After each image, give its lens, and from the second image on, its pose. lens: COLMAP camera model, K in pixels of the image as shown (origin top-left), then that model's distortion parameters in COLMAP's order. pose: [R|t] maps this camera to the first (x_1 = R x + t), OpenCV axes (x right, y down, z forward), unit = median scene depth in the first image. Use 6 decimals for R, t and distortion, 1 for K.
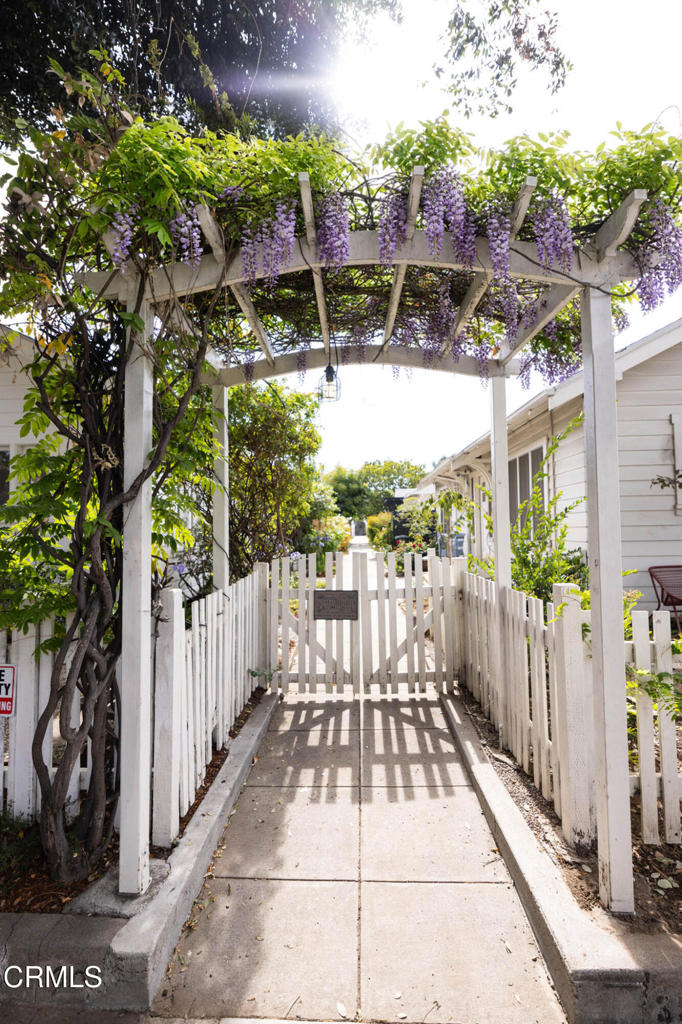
lens RADIAL K [[441.0, 0, 341.0], [0, 441.0, 512.0], [0, 0, 1]] dist [0.001859, 0.000183]
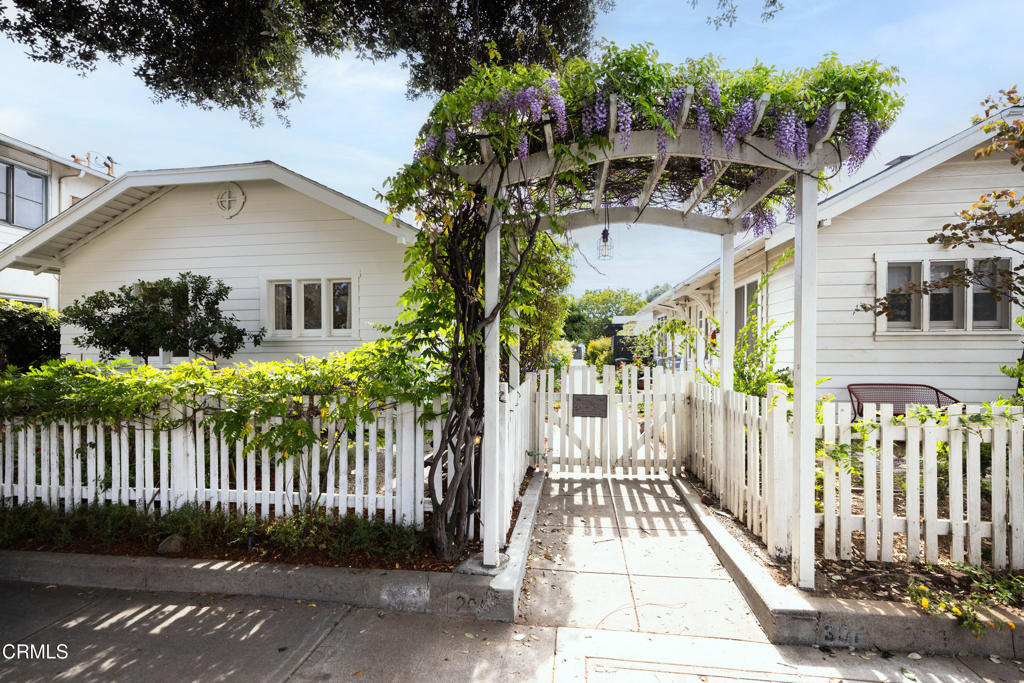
lens RADIAL K [[441.0, 0, 509.5], [0, 441.0, 358.1], [0, 0, 1]] dist [0.001859, 0.000183]
pose [[0.997566, 0.014658, -0.068165, -0.181367], [-0.011611, 0.998924, 0.044889, 0.017536], [0.068750, -0.043989, 0.996664, -0.339444]]
